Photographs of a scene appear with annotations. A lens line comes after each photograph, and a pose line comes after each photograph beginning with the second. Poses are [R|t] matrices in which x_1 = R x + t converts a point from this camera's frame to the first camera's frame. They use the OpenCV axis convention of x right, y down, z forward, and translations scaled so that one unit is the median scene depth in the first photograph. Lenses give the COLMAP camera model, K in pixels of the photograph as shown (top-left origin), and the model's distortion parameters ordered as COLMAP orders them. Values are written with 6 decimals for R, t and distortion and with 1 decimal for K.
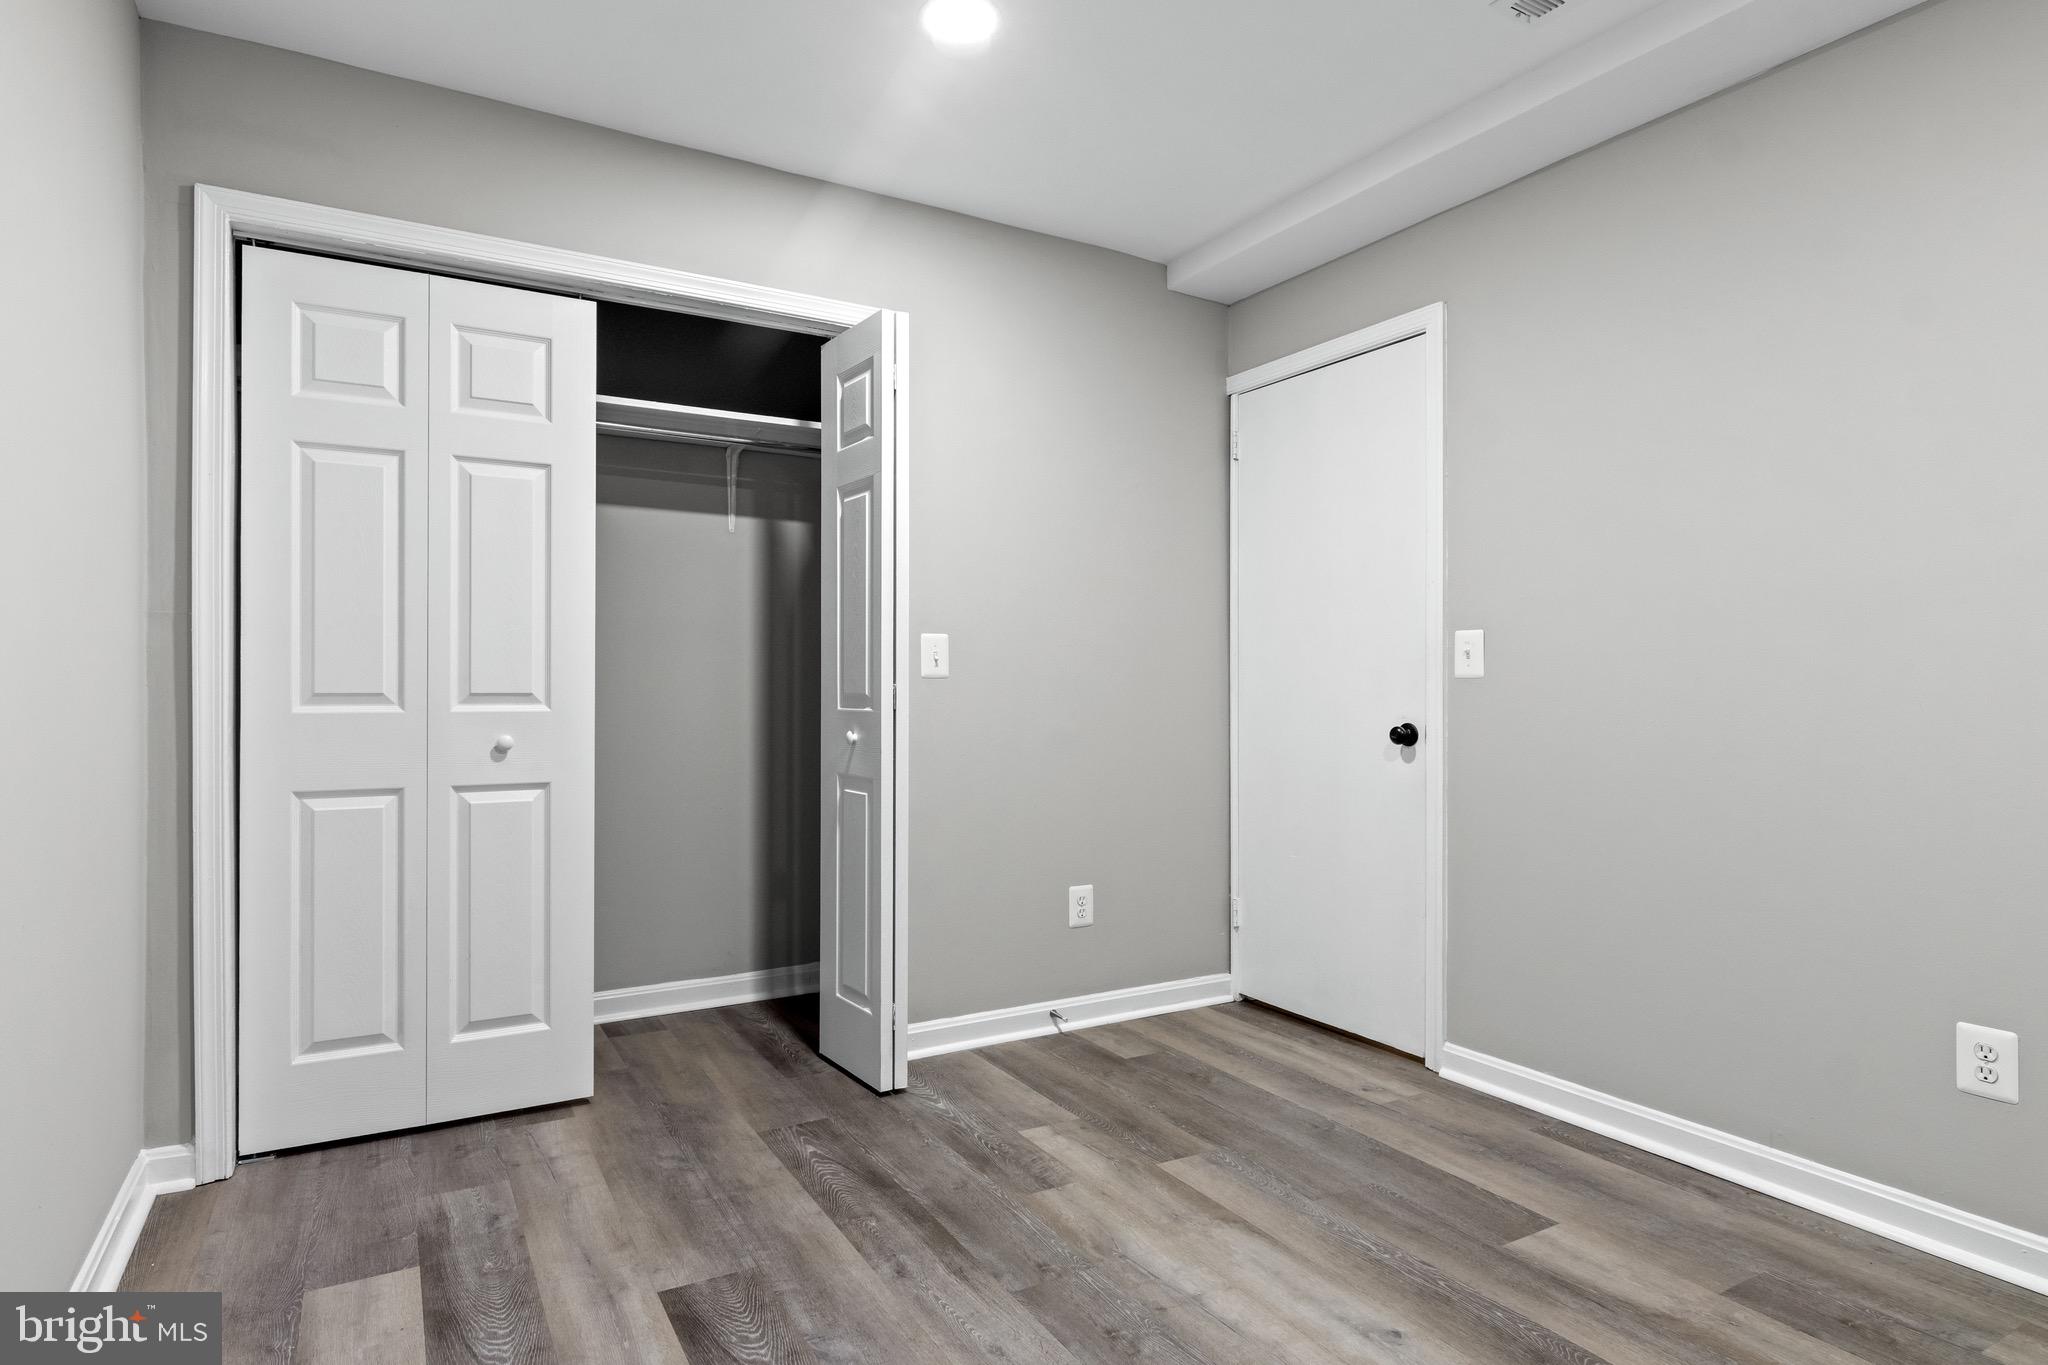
lens RADIAL K [[1090.6, 0, 1025.6], [0, 1090.6, 682.2], [0, 0, 1]] dist [0.000460, -0.002257]
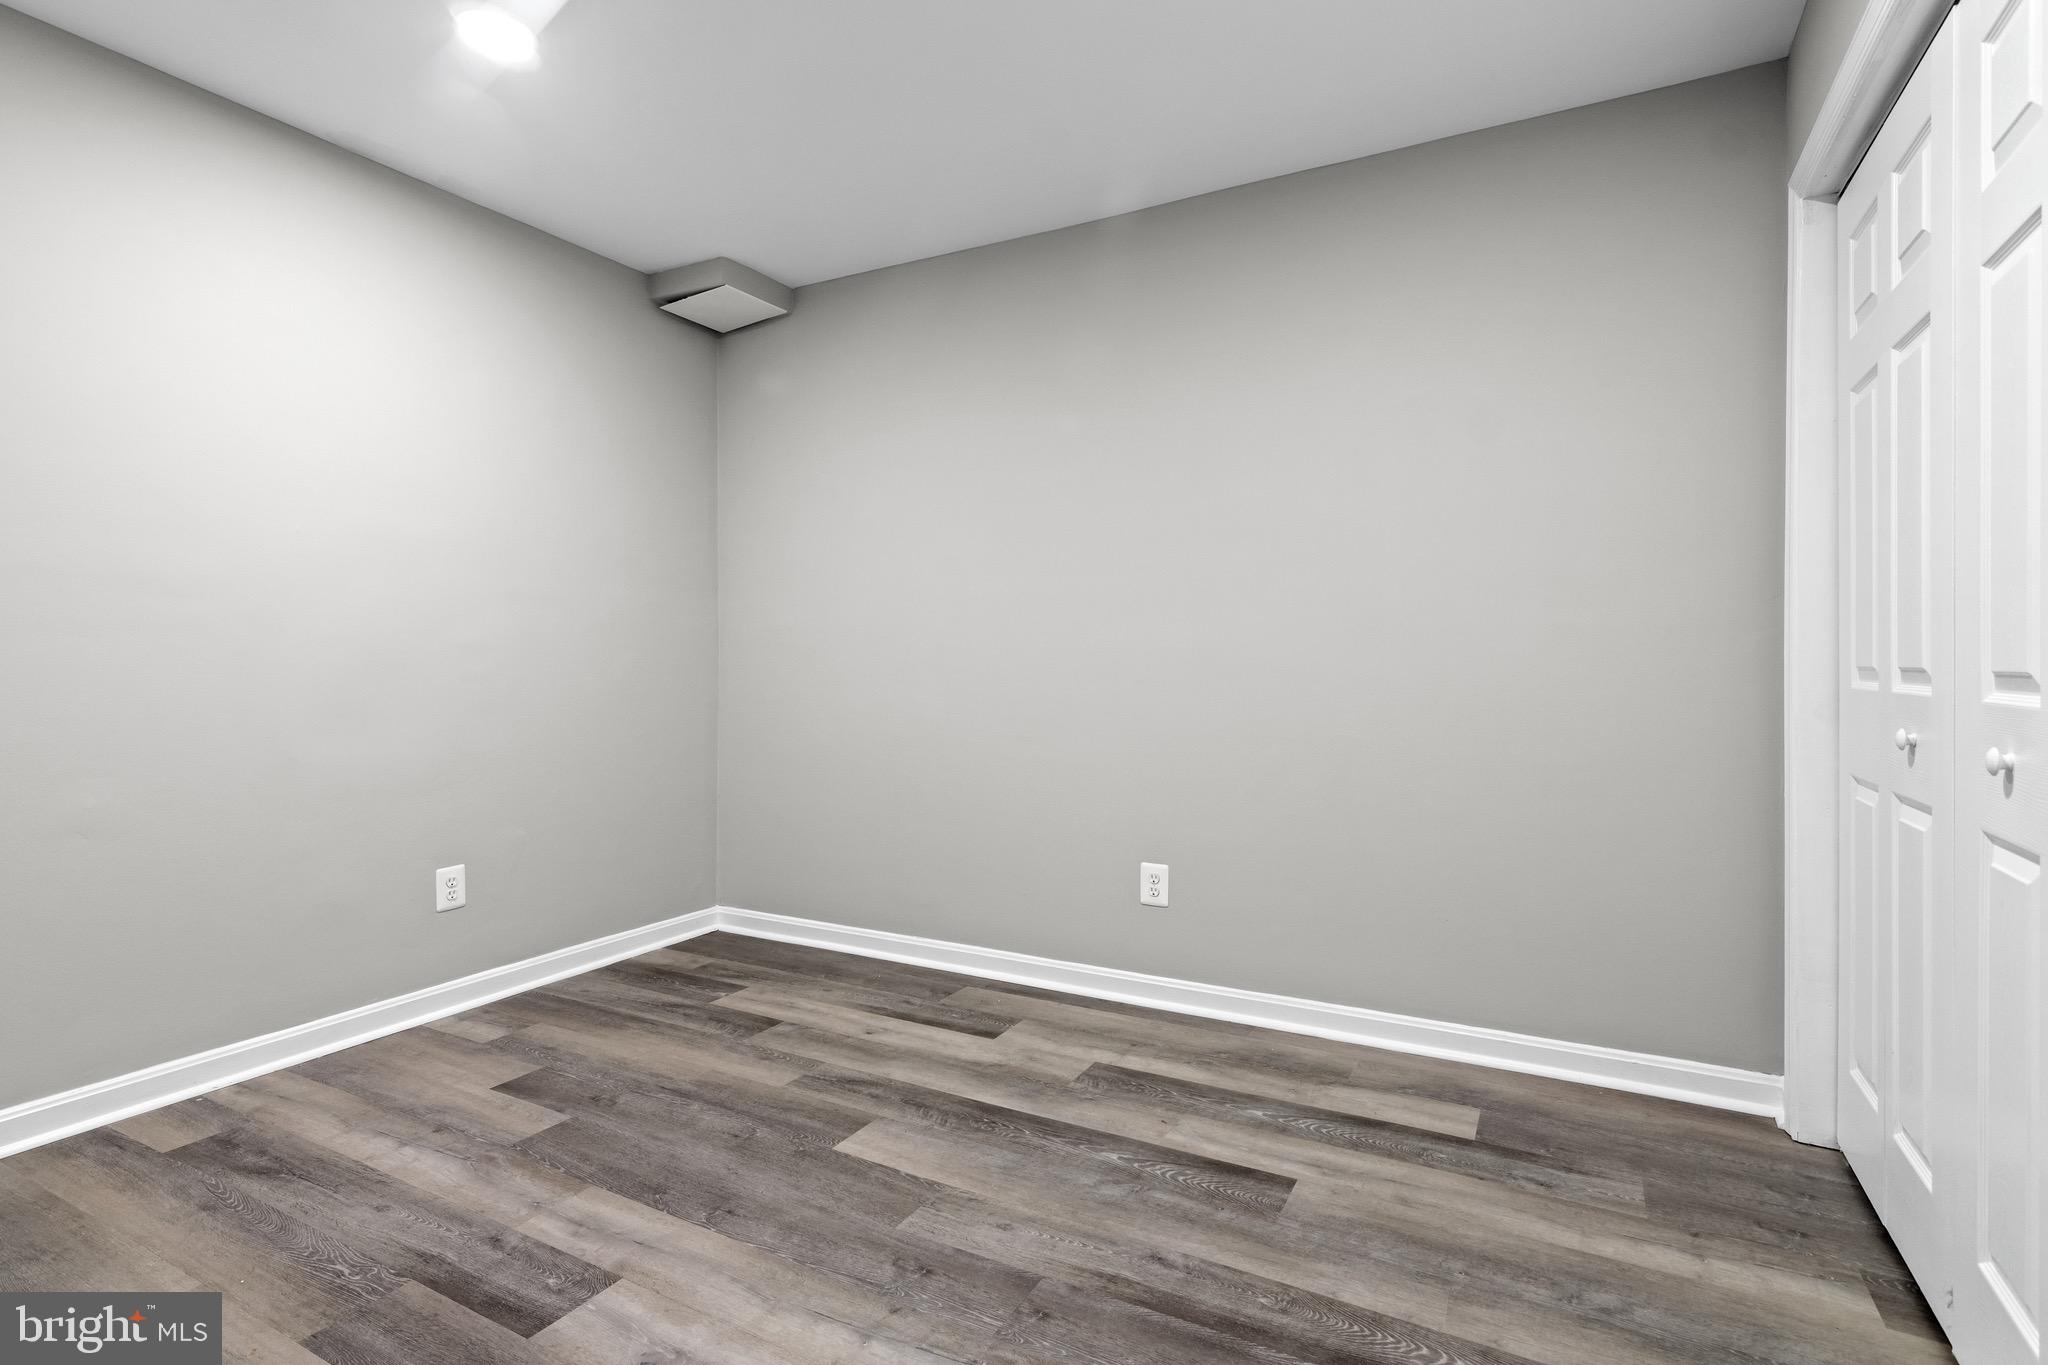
lens RADIAL K [[1002.0, 0, 1015.9], [0, 1002.0, 673.6], [0, 0, 1]] dist [-0.001291, 0.004080]
pose [[-0.856268, 0.005087, -0.516507, 0.456143], [0.002887, 0.999983, 0.005063, 0.009829], [0.516524, 0.002844, -0.856268, 1.697256]]
